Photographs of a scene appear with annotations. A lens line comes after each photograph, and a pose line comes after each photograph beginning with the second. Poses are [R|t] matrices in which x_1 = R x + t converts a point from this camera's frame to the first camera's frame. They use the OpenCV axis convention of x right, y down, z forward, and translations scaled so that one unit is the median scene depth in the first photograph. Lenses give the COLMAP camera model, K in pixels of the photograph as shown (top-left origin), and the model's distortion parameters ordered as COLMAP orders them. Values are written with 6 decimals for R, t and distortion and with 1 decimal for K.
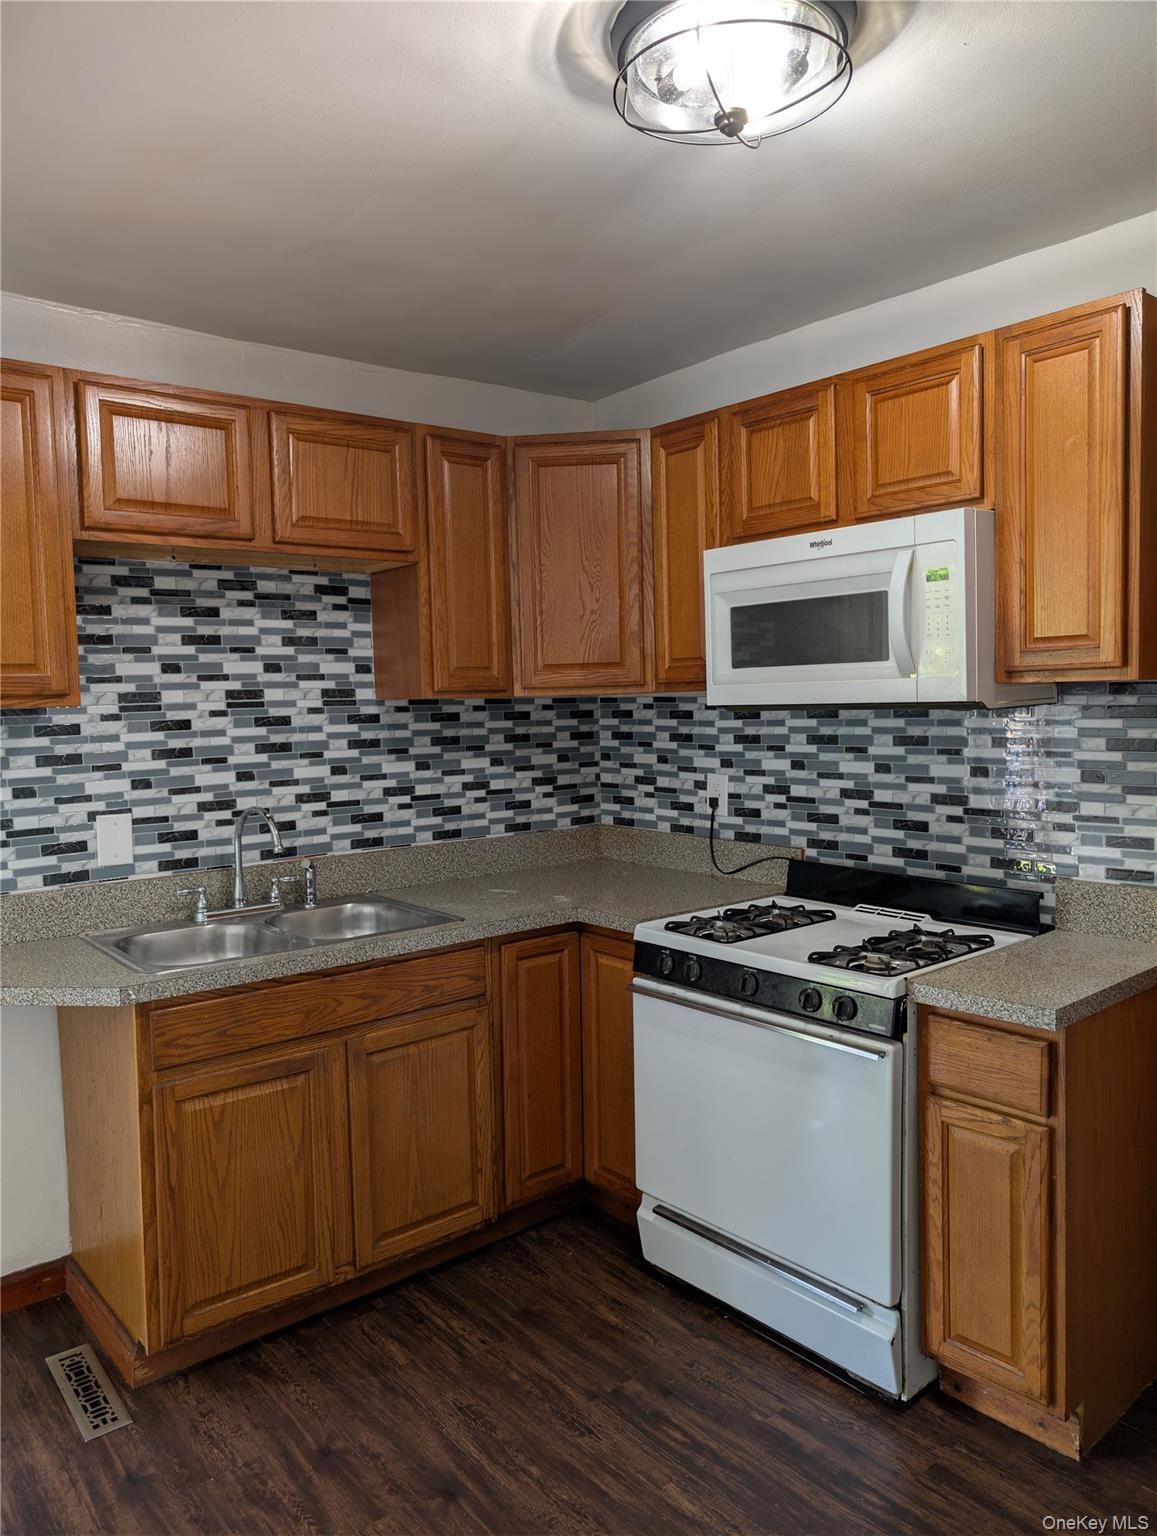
lens RADIAL K [[1079.3, 0, 578.5], [0, 1079.3, 768.0], [0, 0, 1]] dist [0.037326, -0.092921]
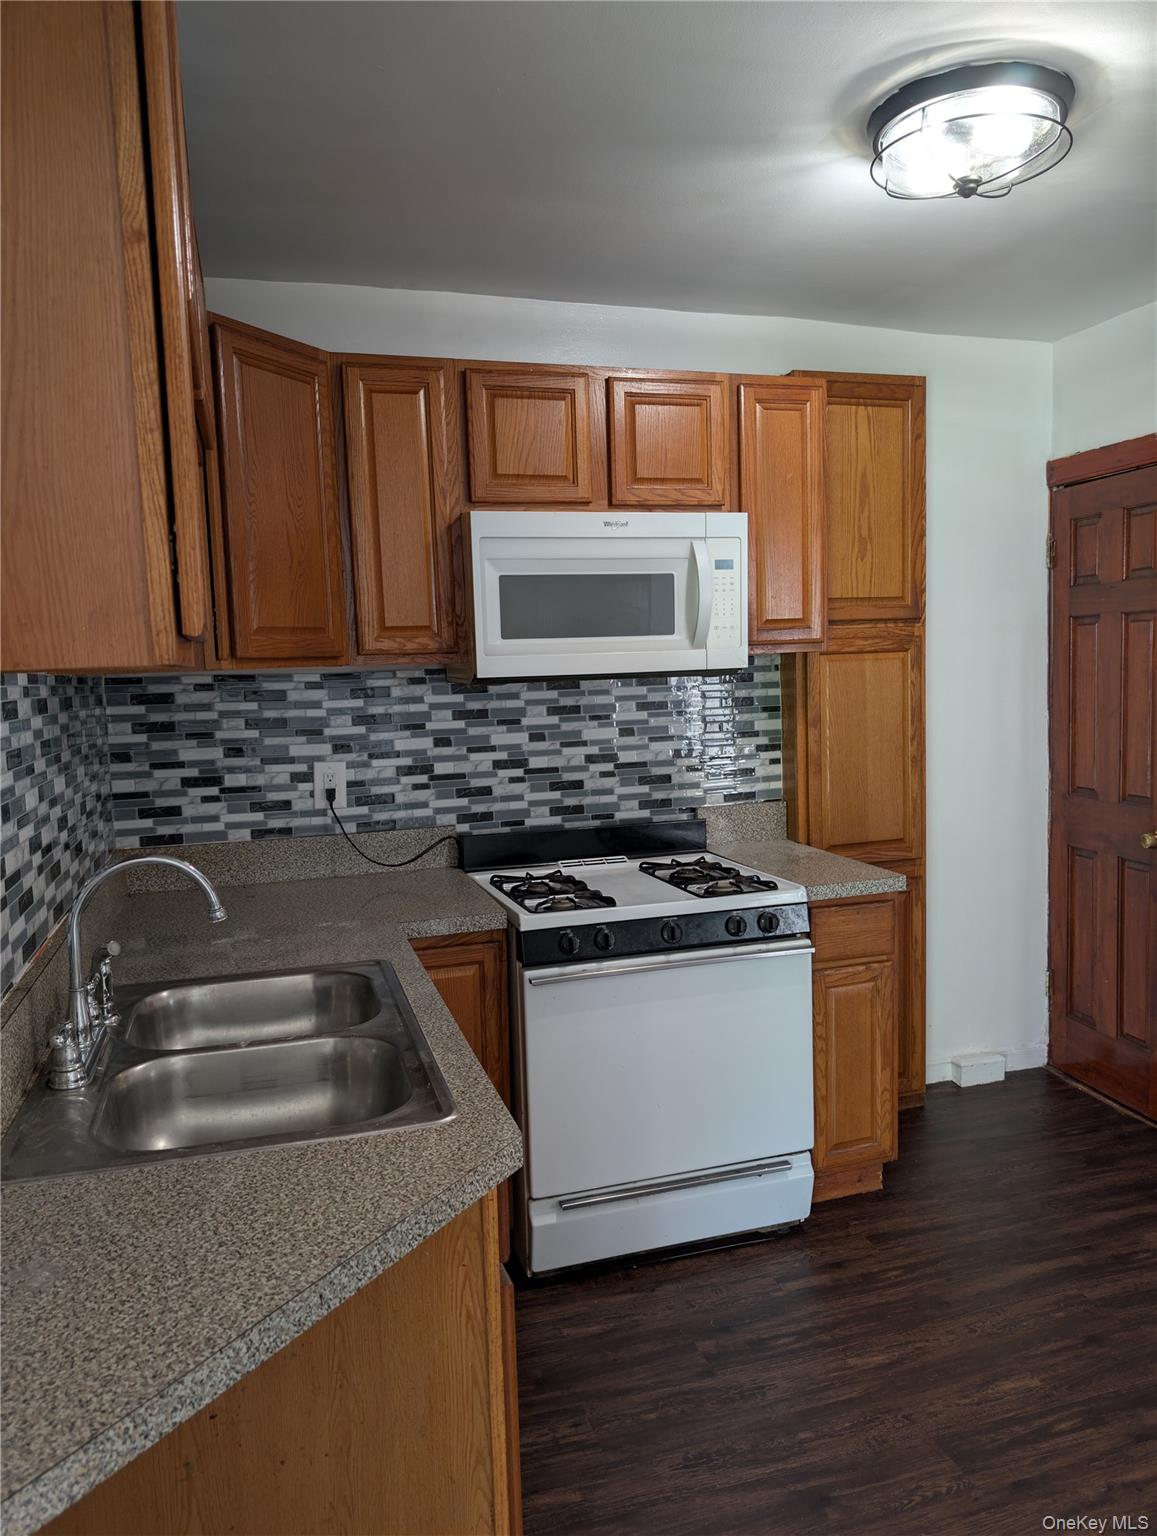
lens RADIAL K [[1079.3, 0, 578.5], [0, 1079.3, 768.0], [0, 0, 1]] dist [0.037326, -0.092921]
pose [[0.379752, -0.076964, 0.921881, -0.727869], [0.082143, 0.995402, 0.049265, -0.019167], [-0.921434, 0.057018, 0.384328, 0.571083]]
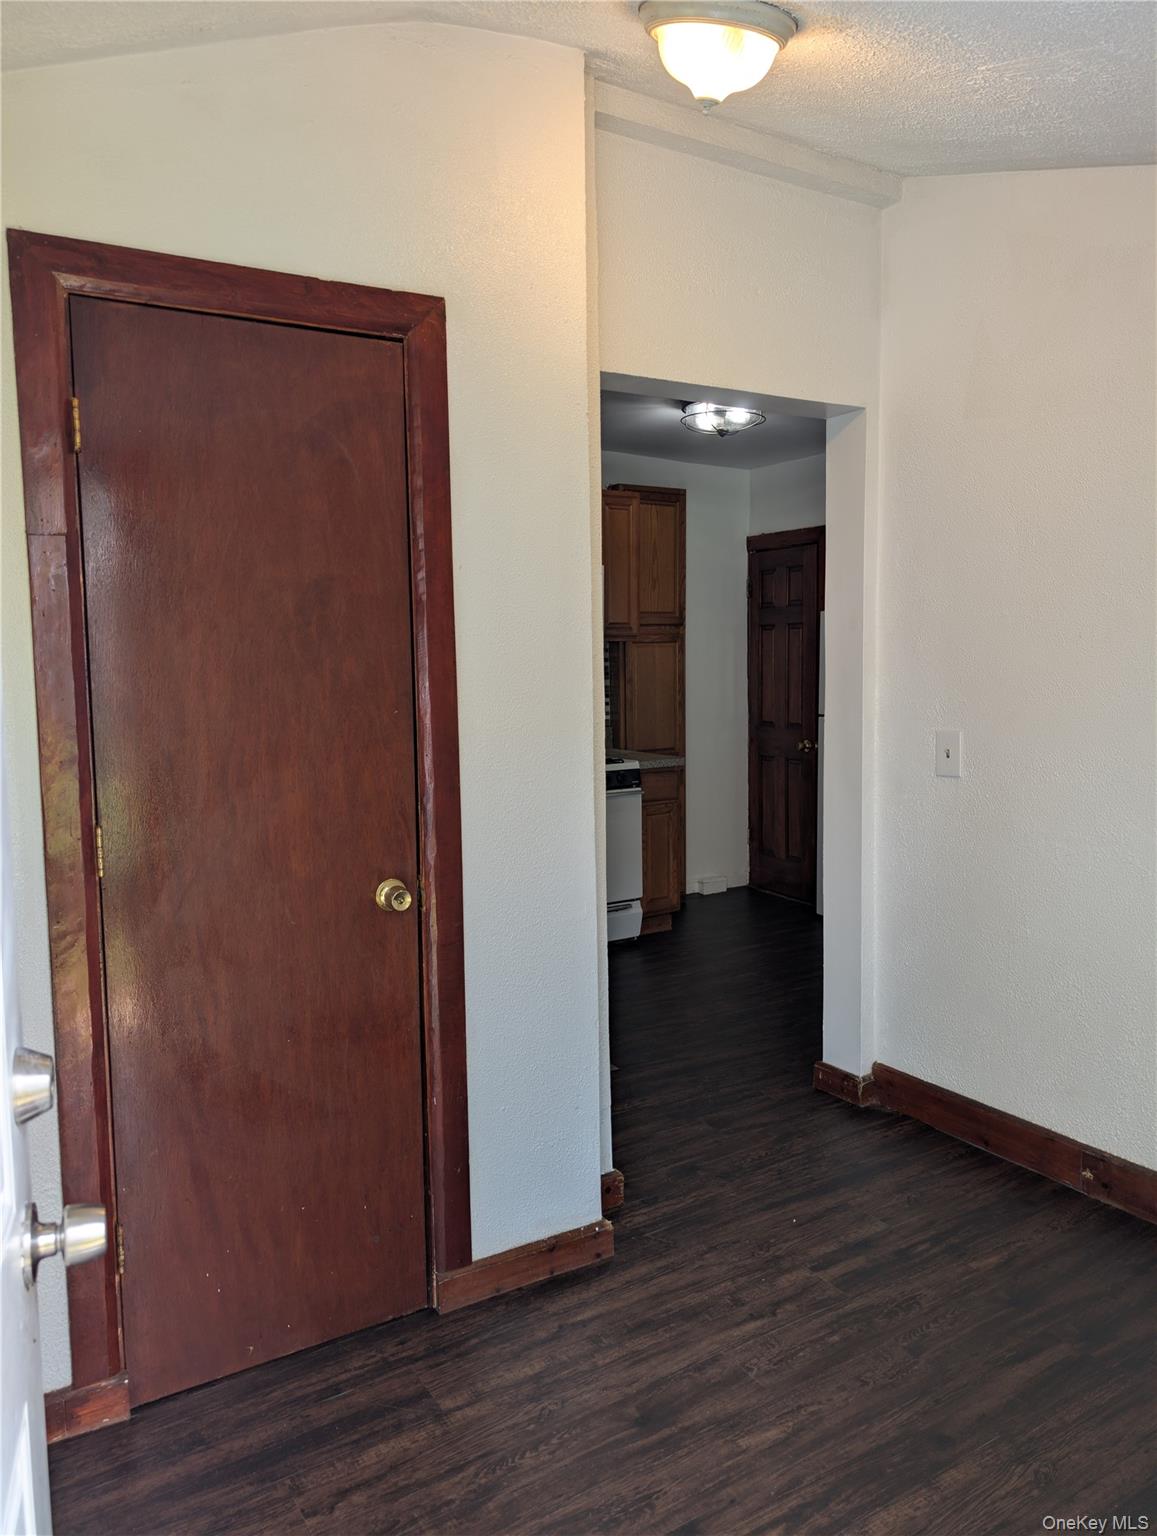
lens RADIAL K [[1079.3, 0, 578.5], [0, 1079.3, 768.0], [0, 0, 1]] dist [0.037326, -0.092921]
pose [[0.118578, -0.080644, 0.989665, -1.637033], [0.073825, 0.994654, 0.072205, 0.020130], [-0.990197, 0.064500, 0.123897, 0.632739]]
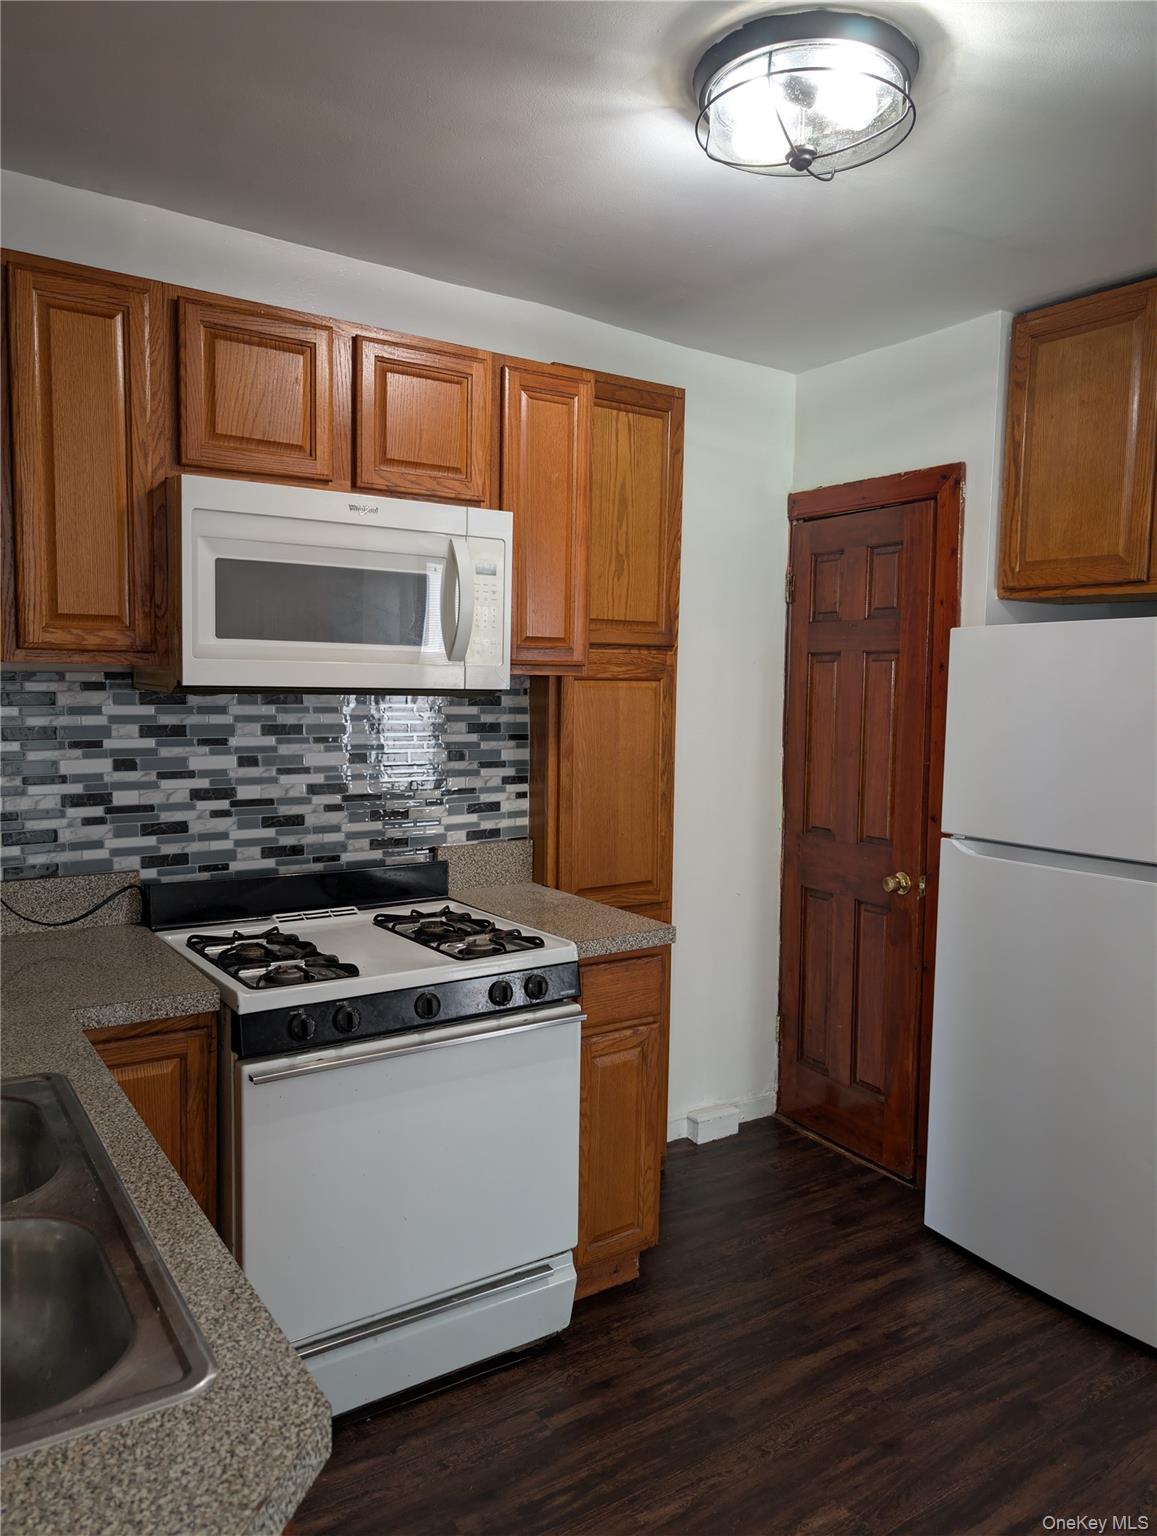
lens RADIAL K [[1088.3, 0, 560.6], [0, 1088.3, 761.1], [0, 0, 1]] dist [0.003520, -0.004572]
pose [[0.101297, -0.044105, 0.993878, -0.602640], [0.045942, 0.998158, 0.039613, -0.024445], [-0.993795, 0.041648, 0.103137, 0.679516]]
